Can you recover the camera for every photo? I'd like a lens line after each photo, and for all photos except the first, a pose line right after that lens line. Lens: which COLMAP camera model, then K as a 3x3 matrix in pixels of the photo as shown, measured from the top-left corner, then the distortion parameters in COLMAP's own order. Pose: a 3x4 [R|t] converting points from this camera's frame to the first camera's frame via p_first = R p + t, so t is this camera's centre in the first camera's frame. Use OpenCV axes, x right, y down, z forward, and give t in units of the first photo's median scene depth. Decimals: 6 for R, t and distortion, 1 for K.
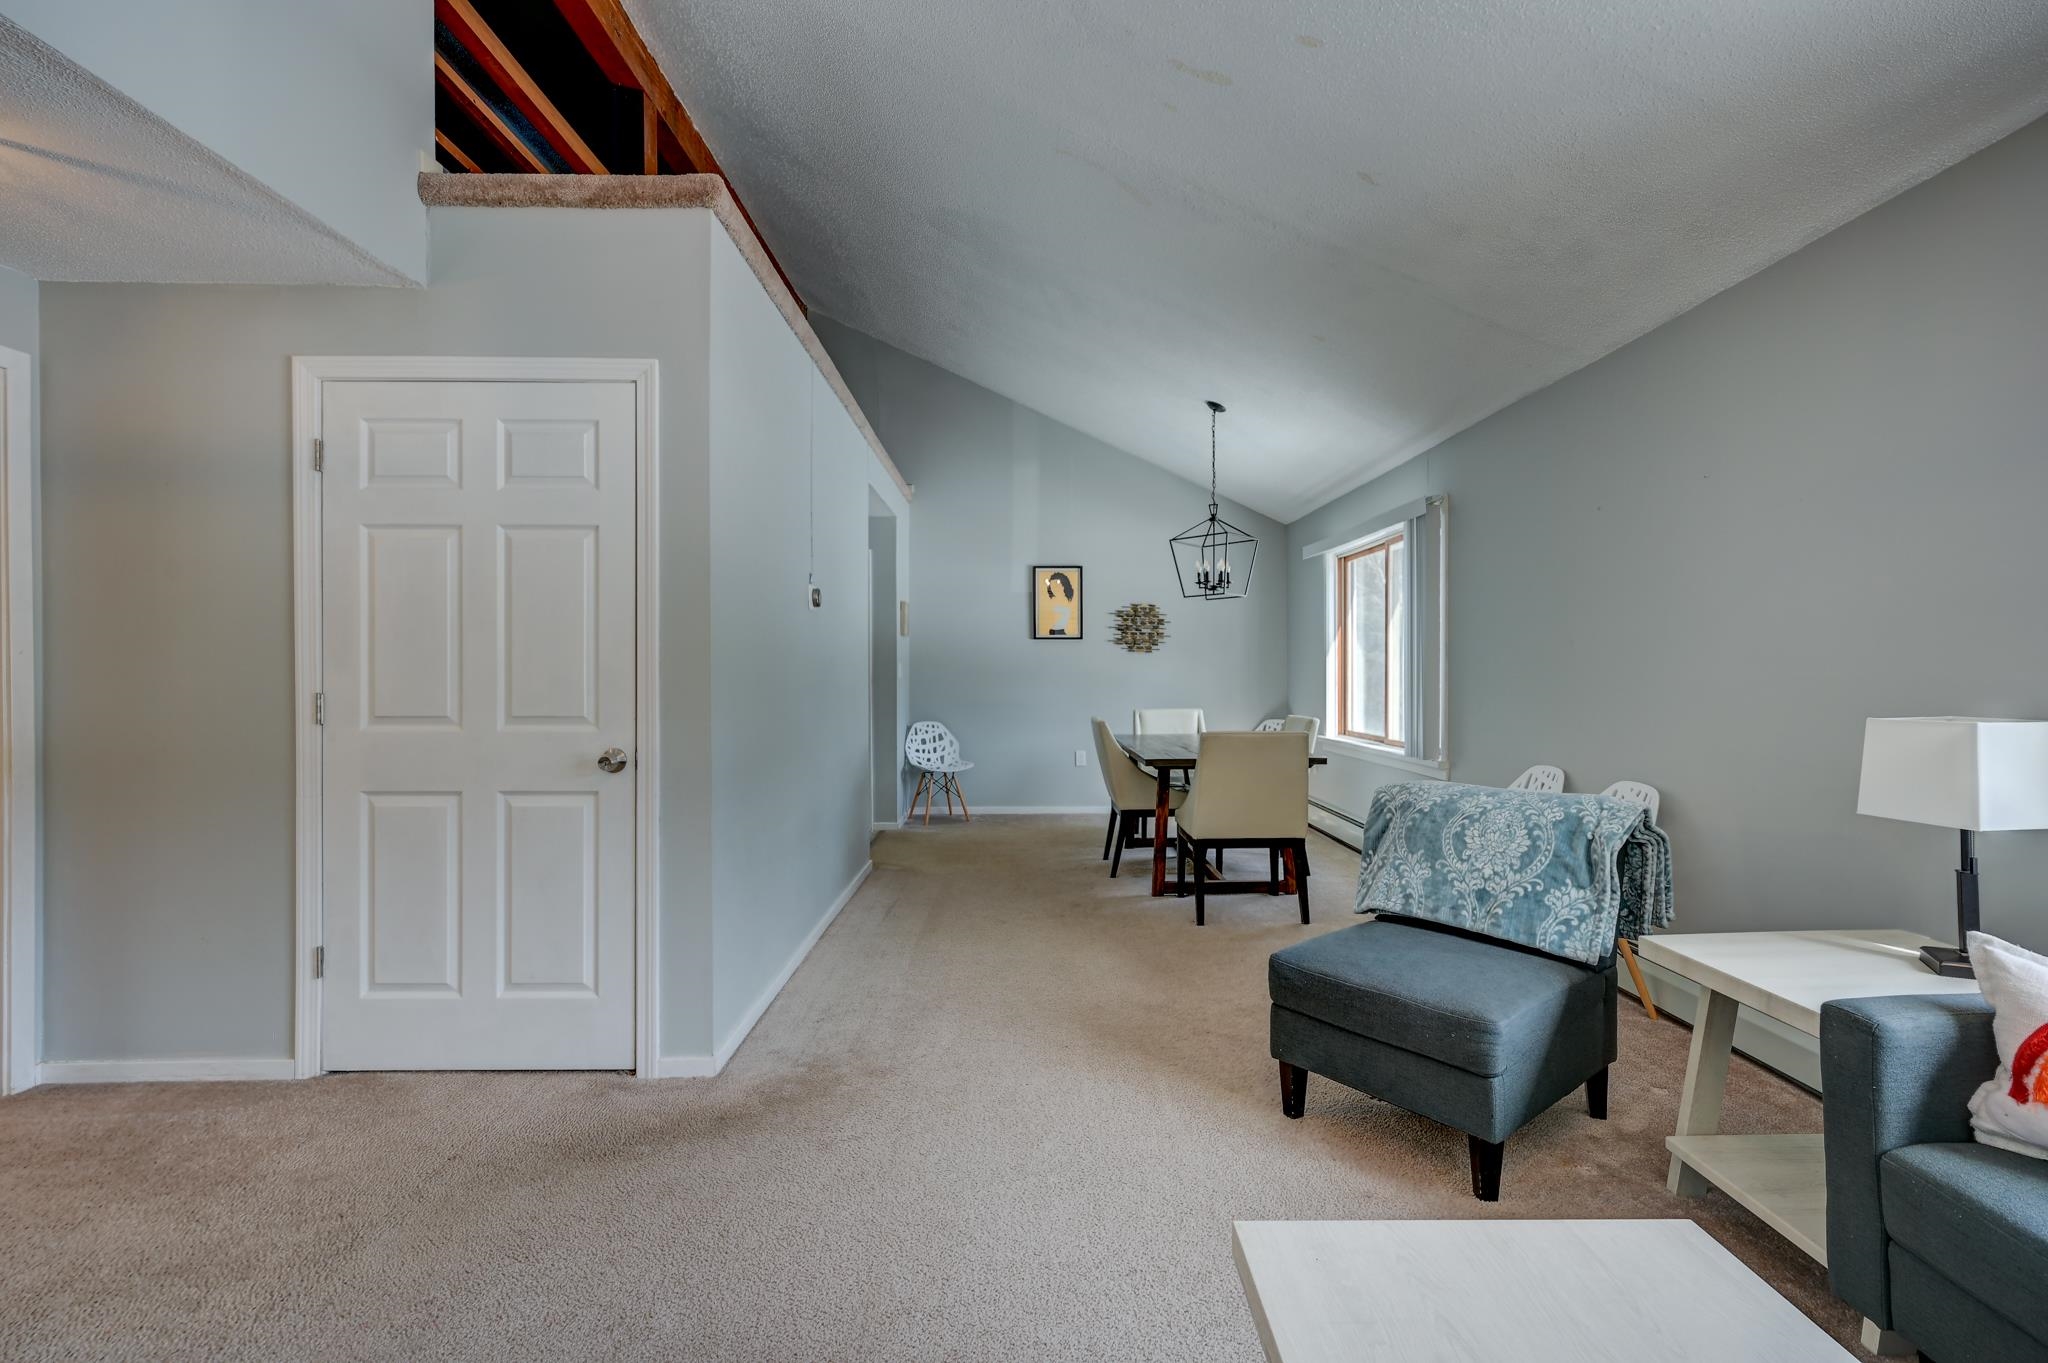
lens RADIAL K [[912.1, 0, 1031.2], [0, 912.1, 672.2], [0, 0, 1]] dist [0.000345, 0.000786]
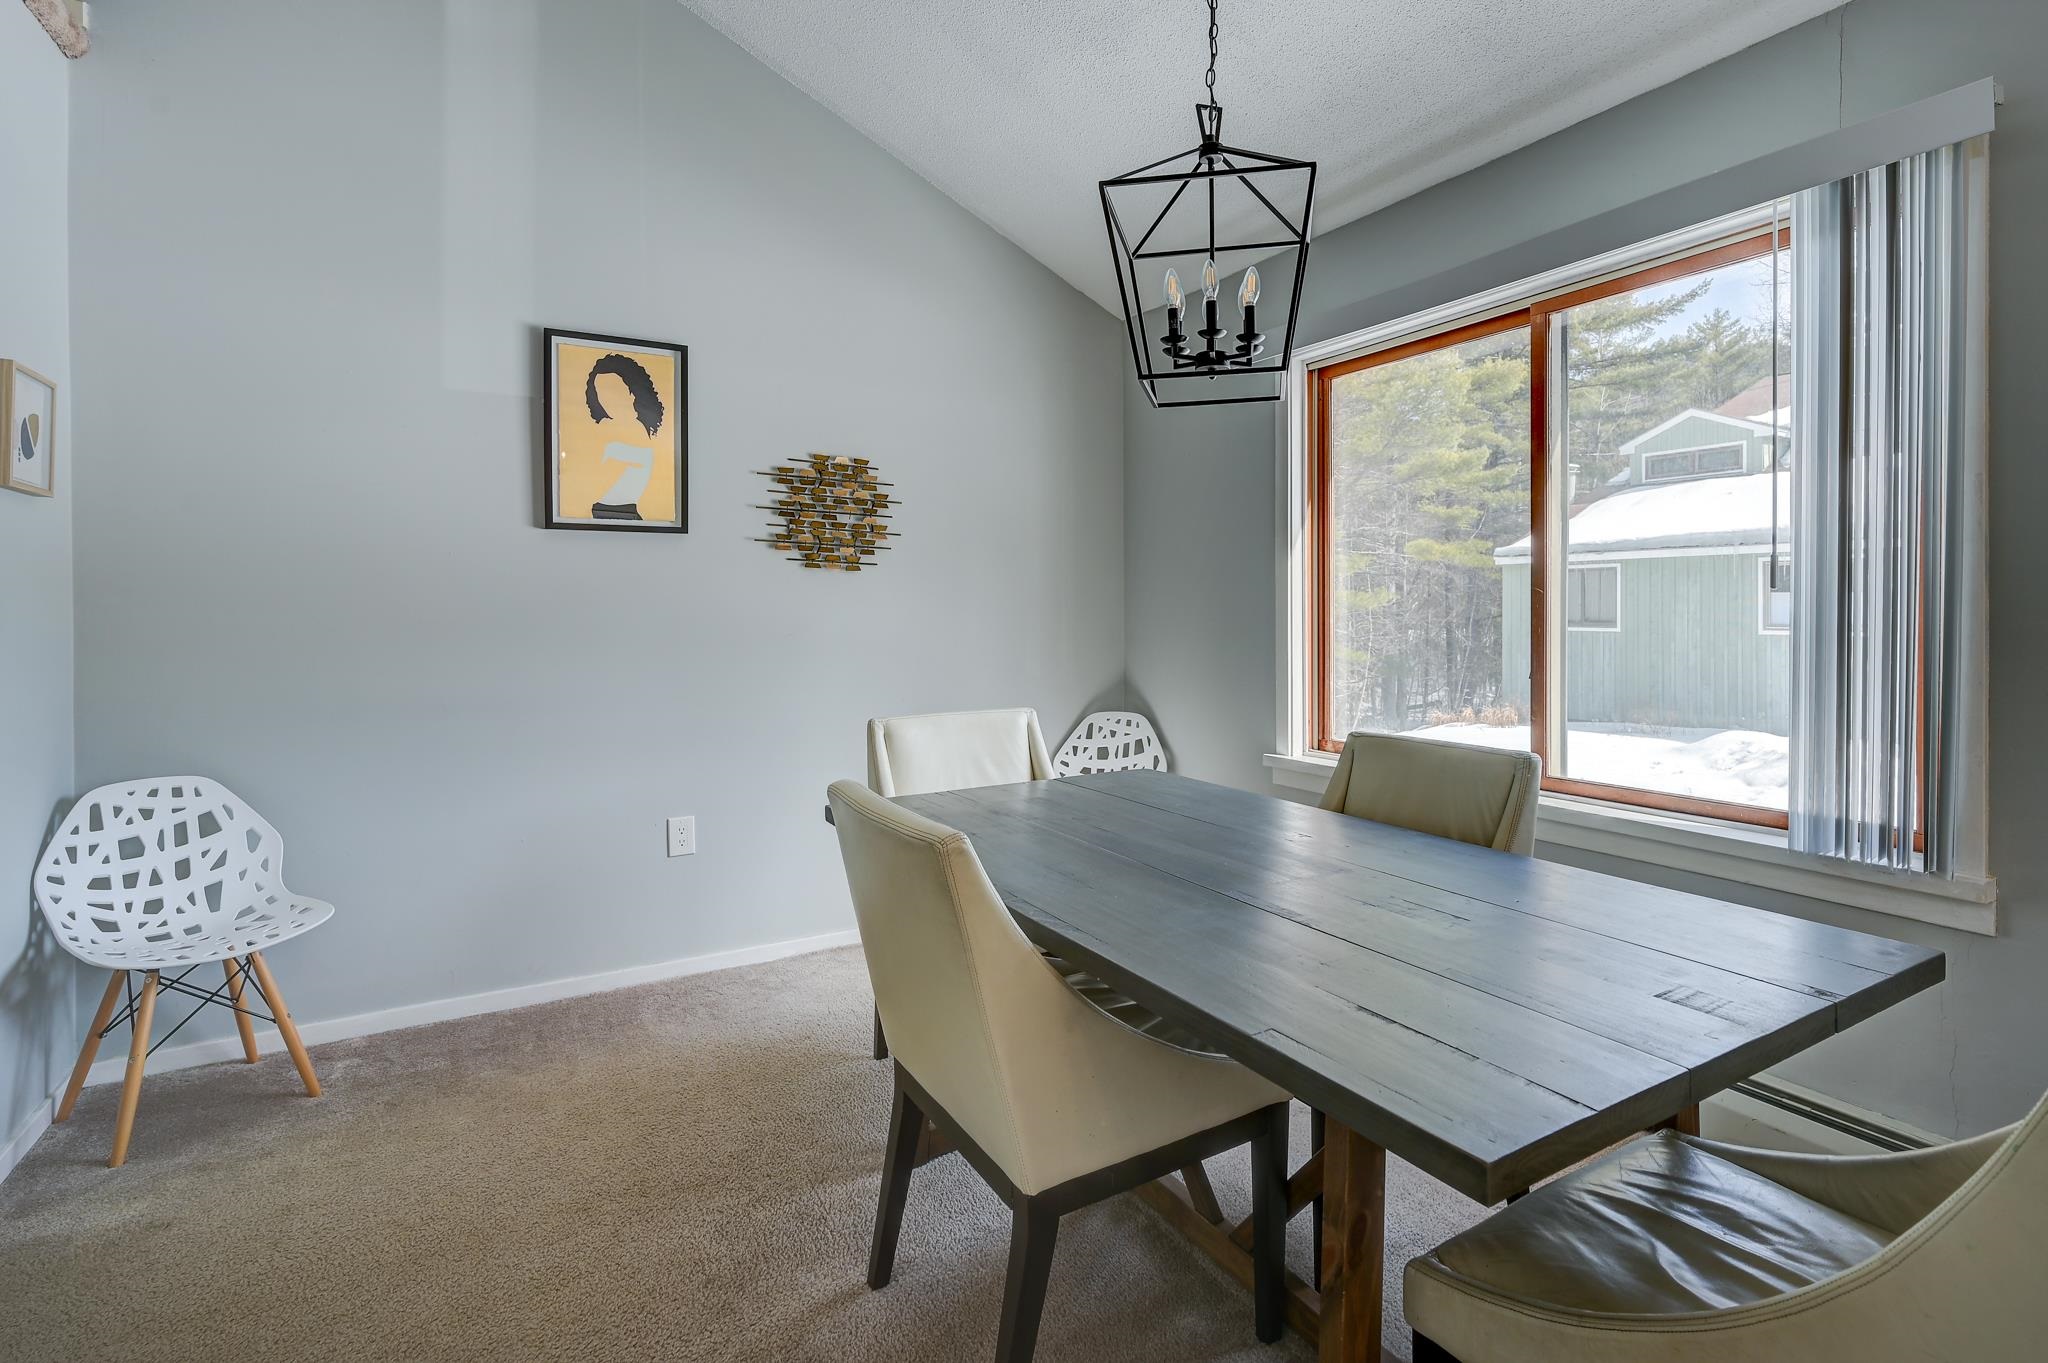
lens RADIAL K [[999.6, 0, 1109.8], [0, 999.6, 617.7], [0, 0, 1]] dist [-0.001569, -0.000360]
pose [[0.851113, -0.002807, 0.524975, -0.016089], [0.000091, 0.999986, 0.005198, -0.001882], [-0.524982, -0.004376, 0.851102, 0.575012]]
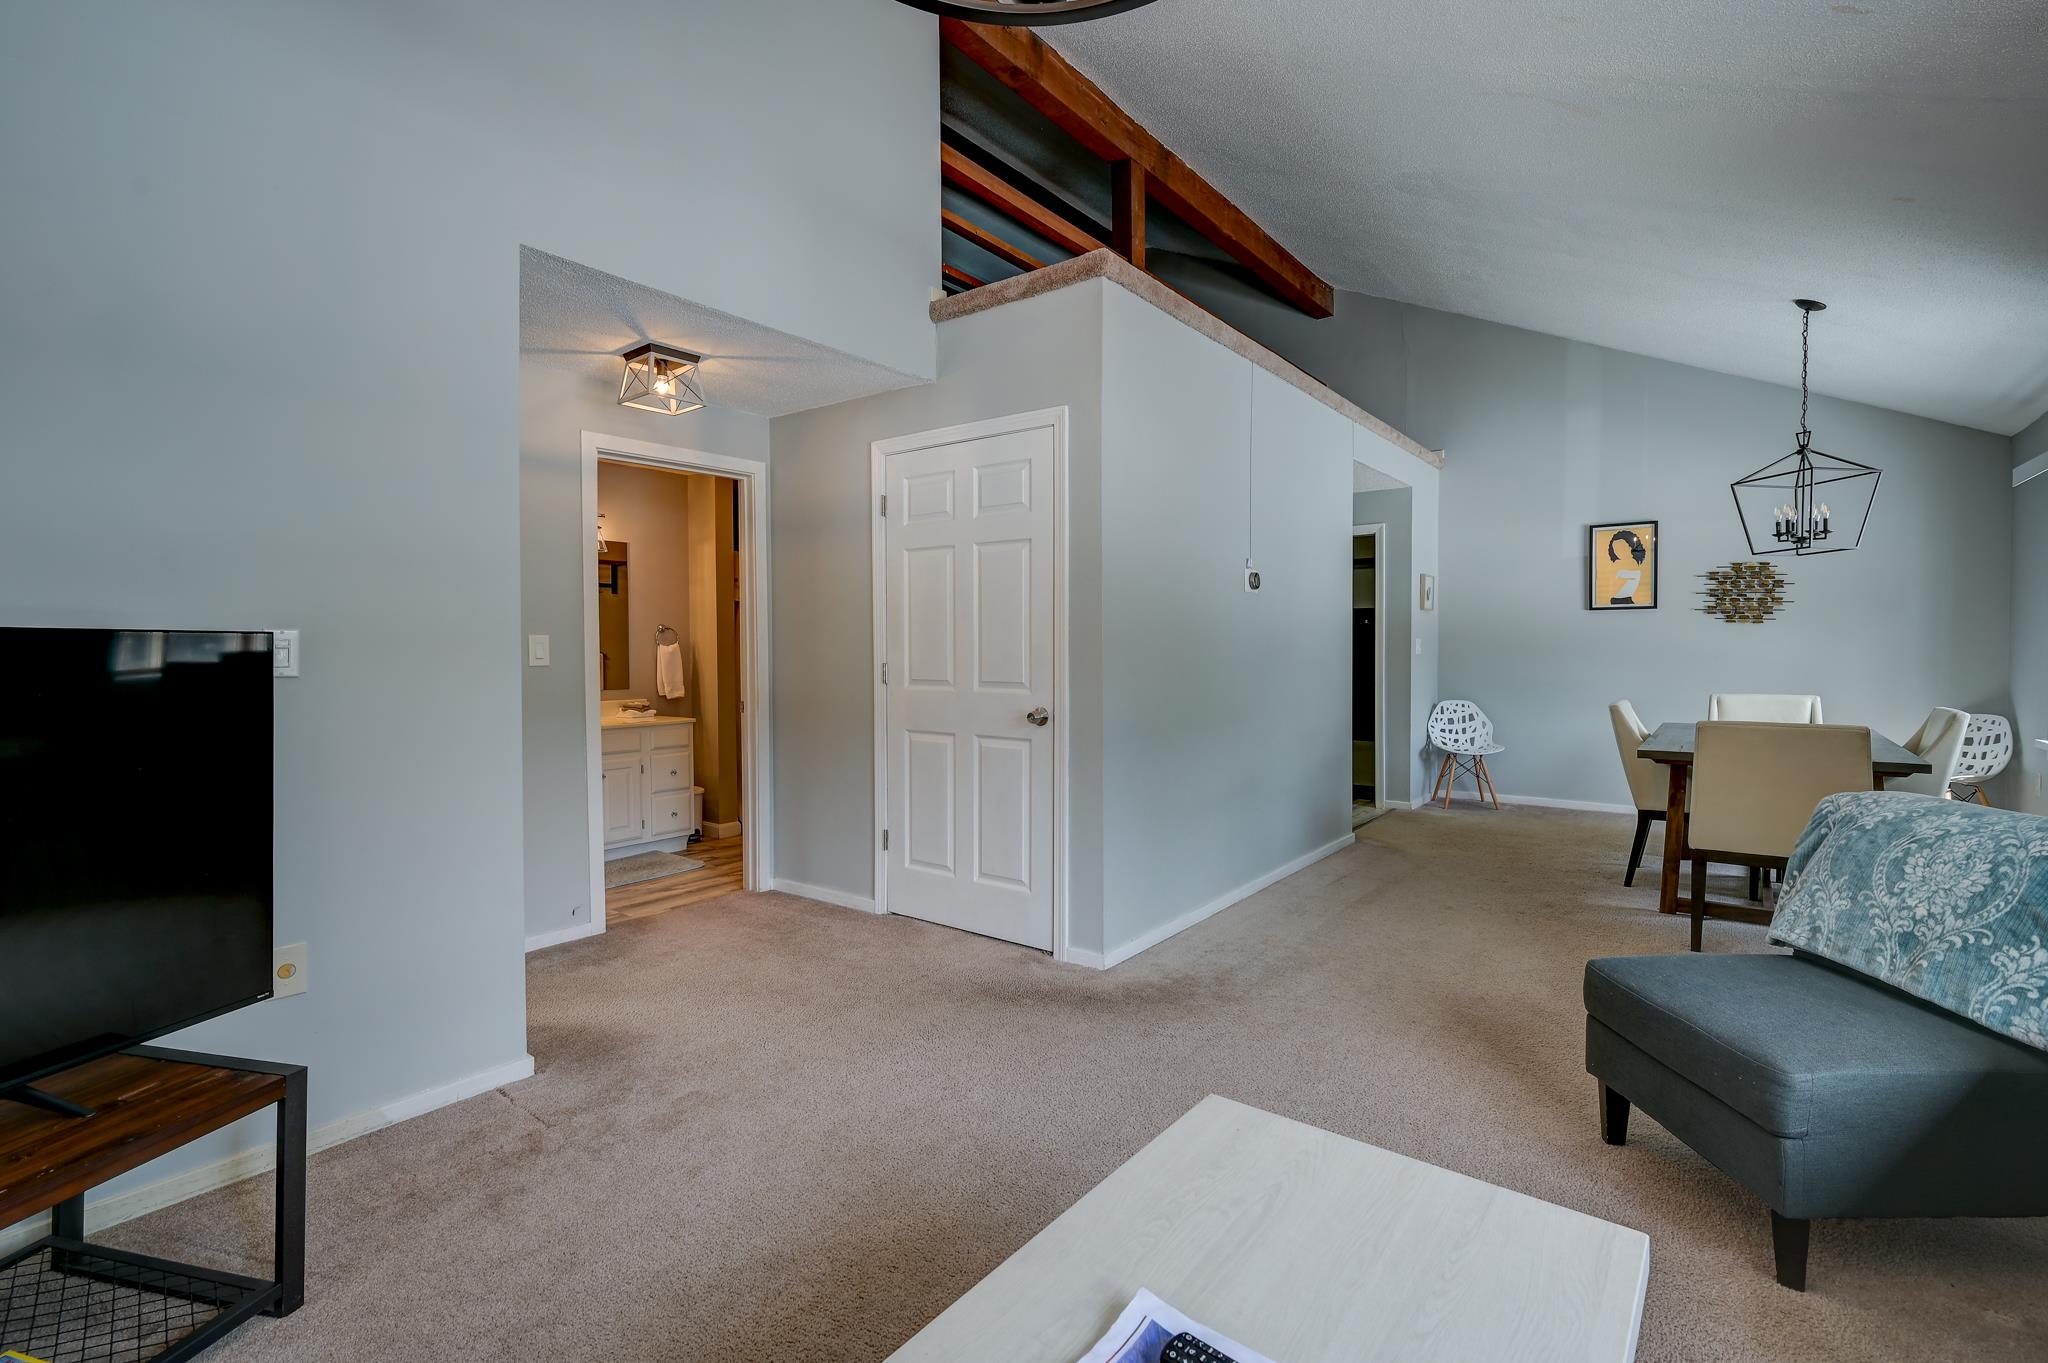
lens RADIAL K [[928.4, 0, 1036.0], [0, 928.4, 666.5], [0, 0, 1]] dist [0.001201, 0.000288]
pose [[0.788969, 0.012226, -0.614311, 0.139735], [0.000919, 0.999777, 0.021078, -0.001410], [0.614432, -0.017195, 0.788782, -0.023898]]
